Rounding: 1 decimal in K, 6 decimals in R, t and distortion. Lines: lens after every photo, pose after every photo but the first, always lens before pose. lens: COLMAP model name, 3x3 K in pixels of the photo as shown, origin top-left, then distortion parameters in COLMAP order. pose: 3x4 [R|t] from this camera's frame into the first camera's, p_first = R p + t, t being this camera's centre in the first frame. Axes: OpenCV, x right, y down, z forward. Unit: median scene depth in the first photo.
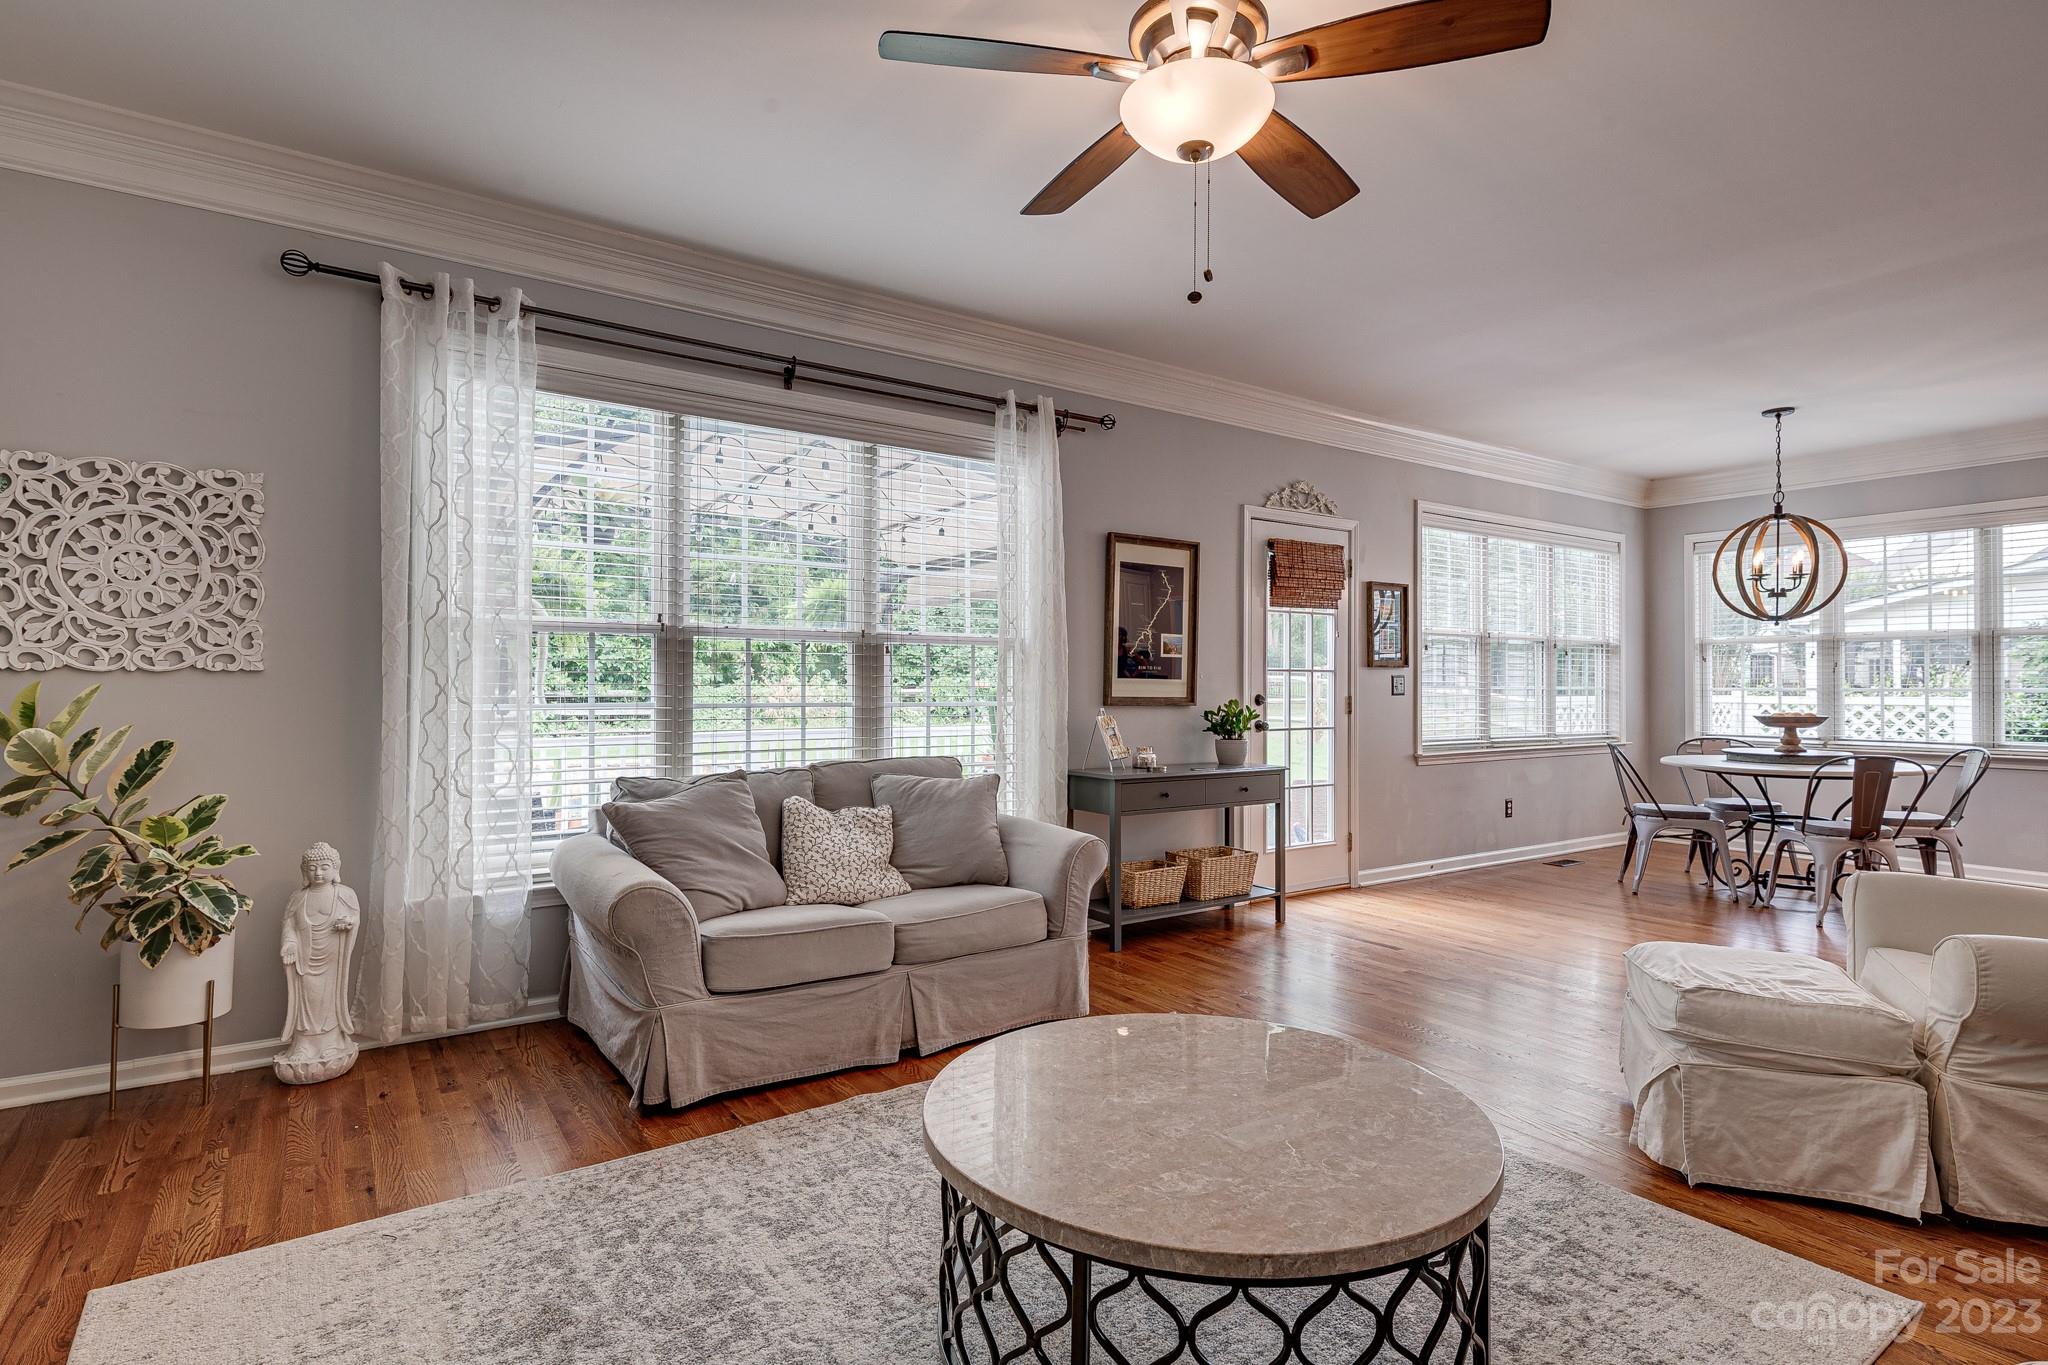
lens RADIAL K [[1025.5, 0, 1010.0], [0, 1025.5, 677.3], [0, 0, 1]] dist [0.020004, -0.010212]
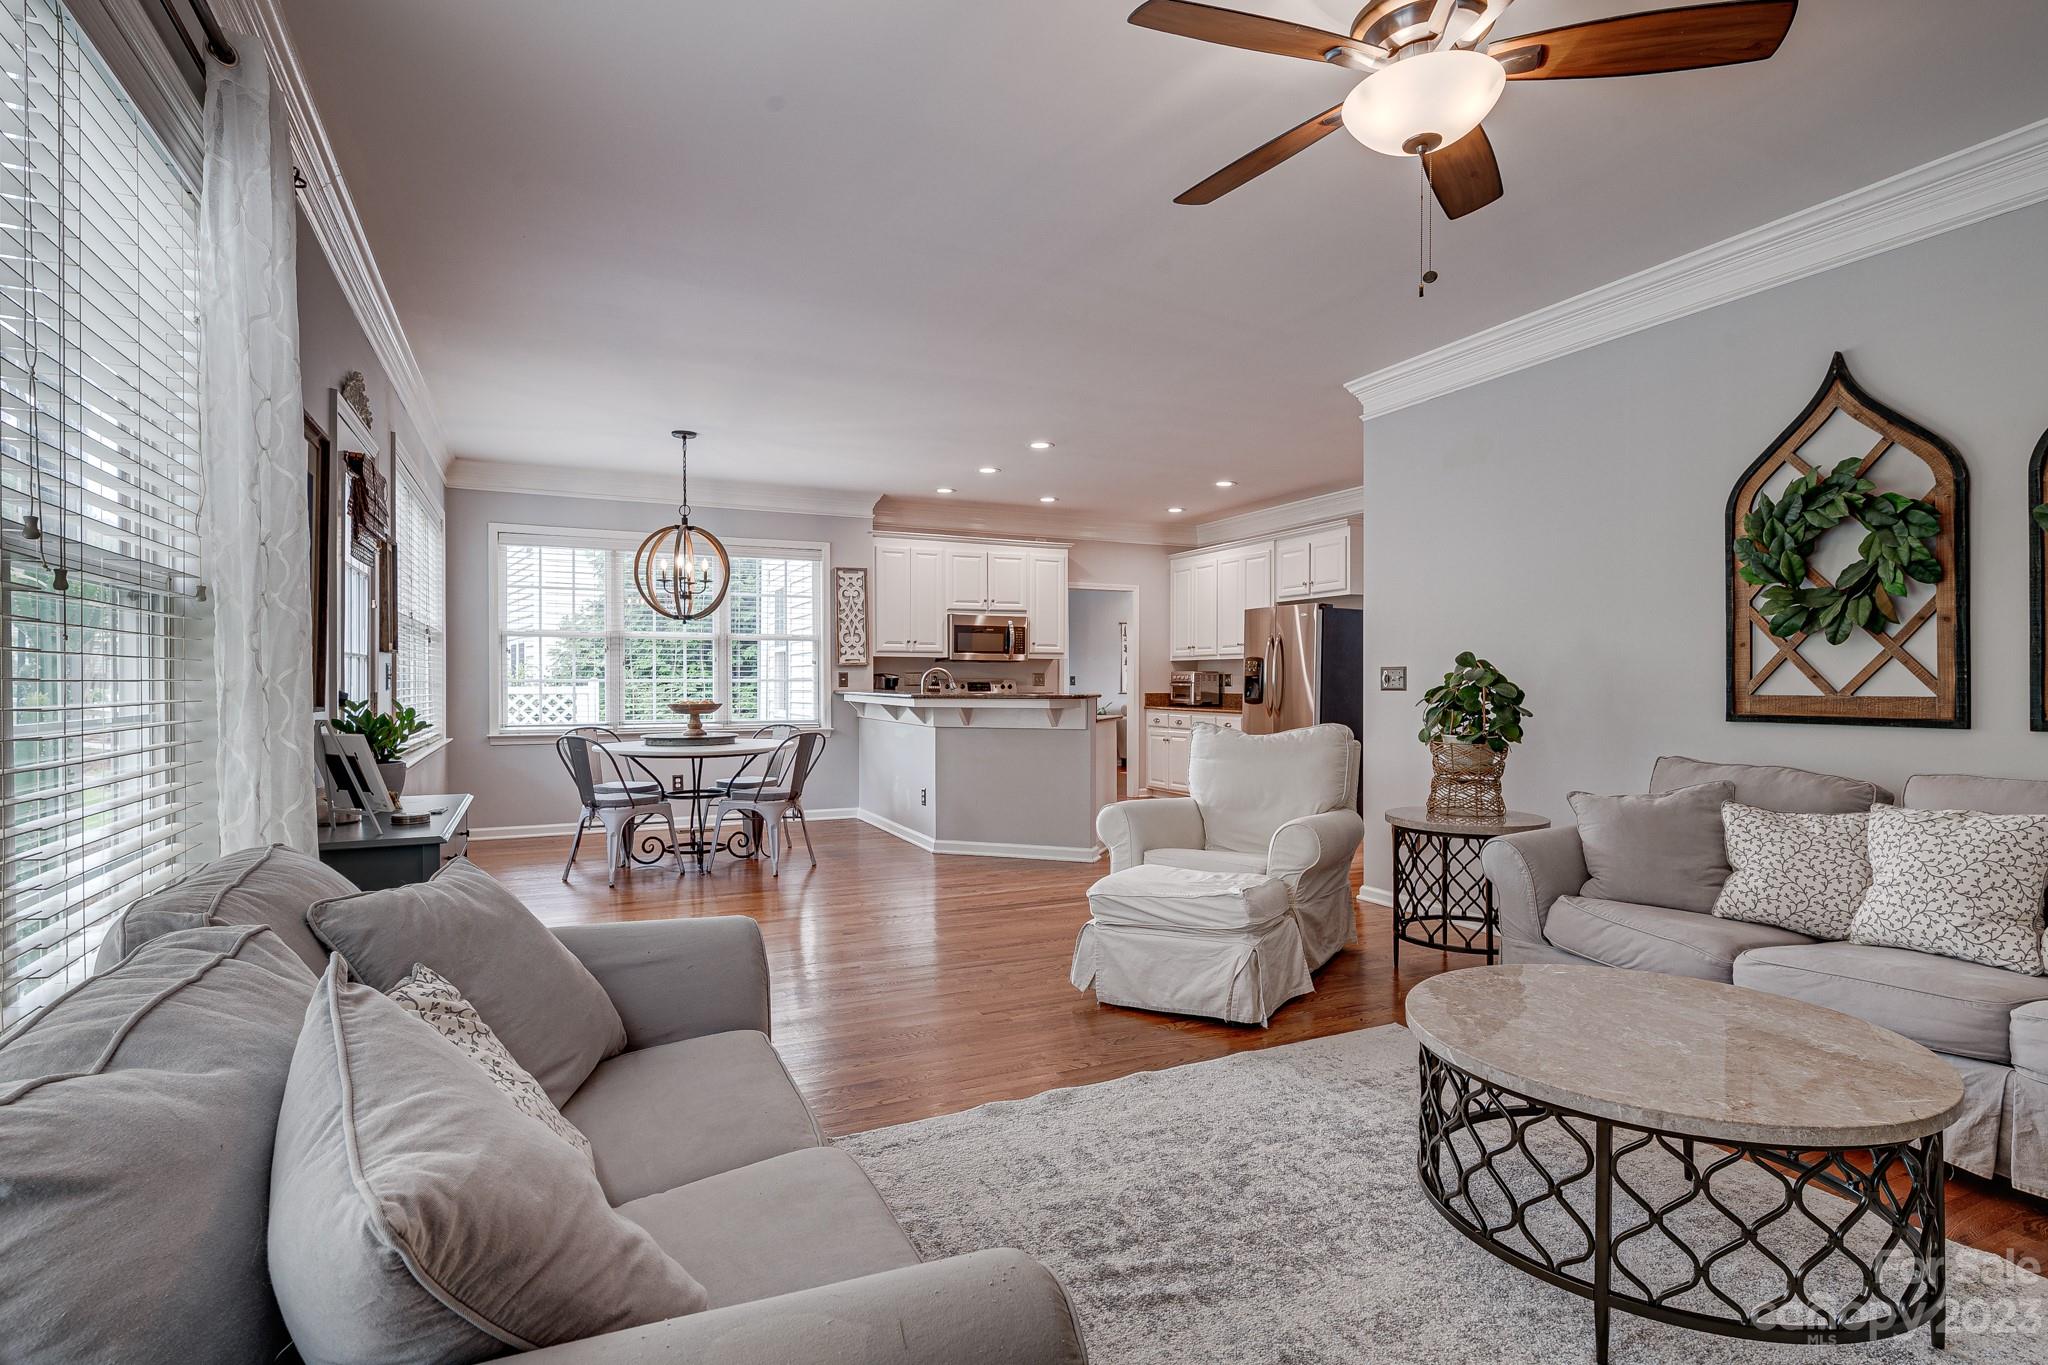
lens RADIAL K [[1025.5, 0, 1048.8], [0, 1025.5, 691.9], [0, 0, 1]] dist [0.020004, -0.010212]
pose [[0.139866, -0.014425, 0.990065, -0.377924], [-0.007527, 0.999849, 0.015631, 0.004735], [-0.990142, -0.009639, 0.139736, 0.542501]]
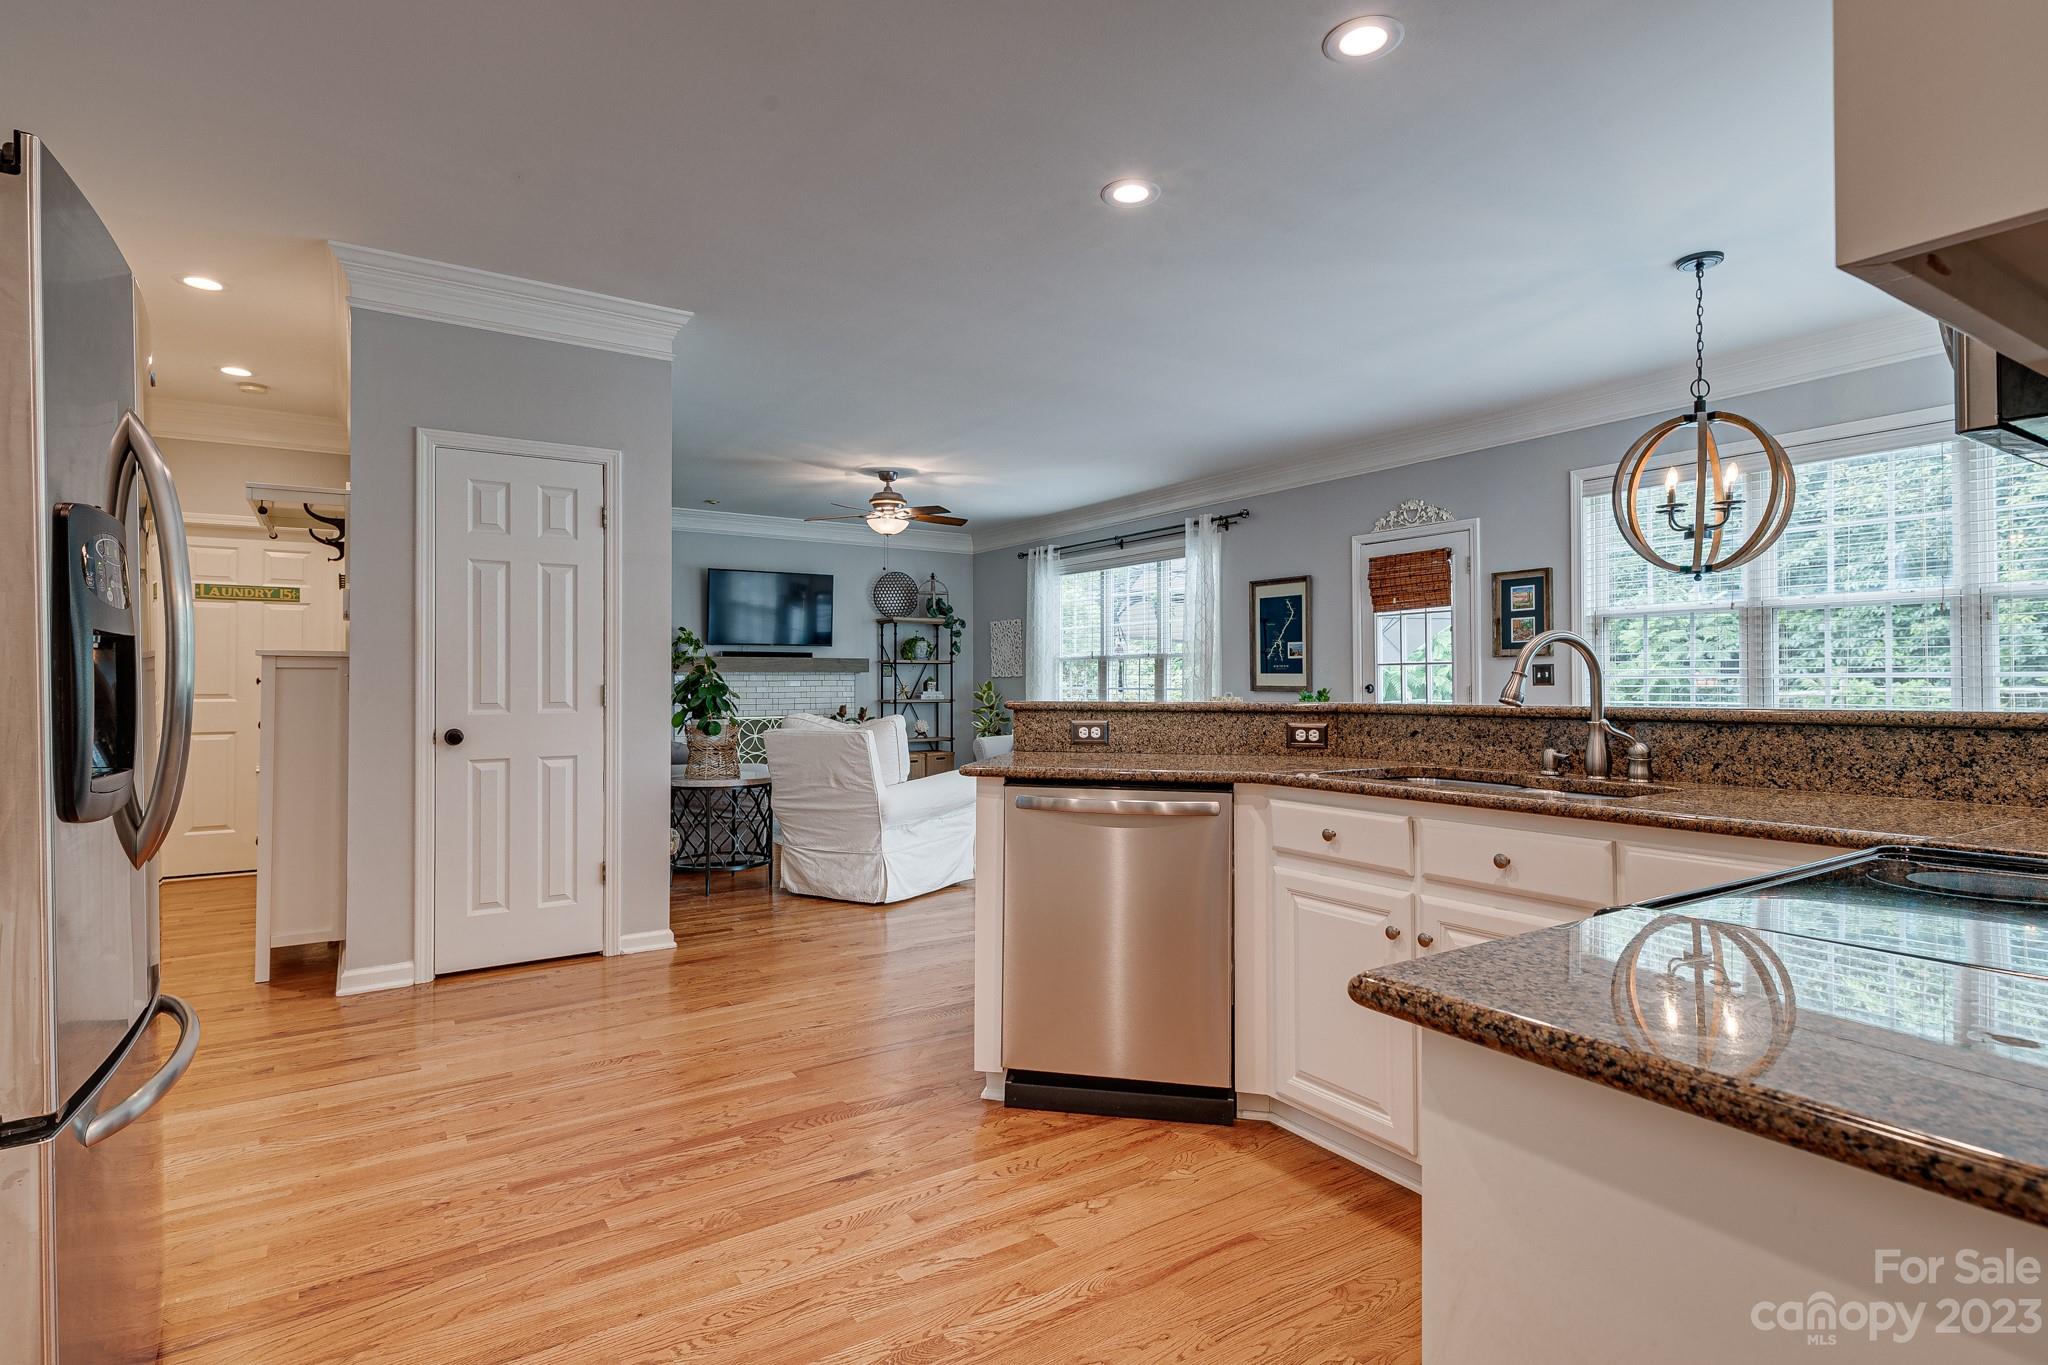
lens RADIAL K [[1025.5, 0, 1038.3], [0, 1025.5, 672.5], [0, 0, 1]] dist [0.020004, -0.010212]
pose [[-0.005608, -0.014018, -0.999886, 1.710543], [0.010529, 0.999845, -0.014077, 0.018144], [0.999929, -0.010607, -0.005460, 0.693844]]
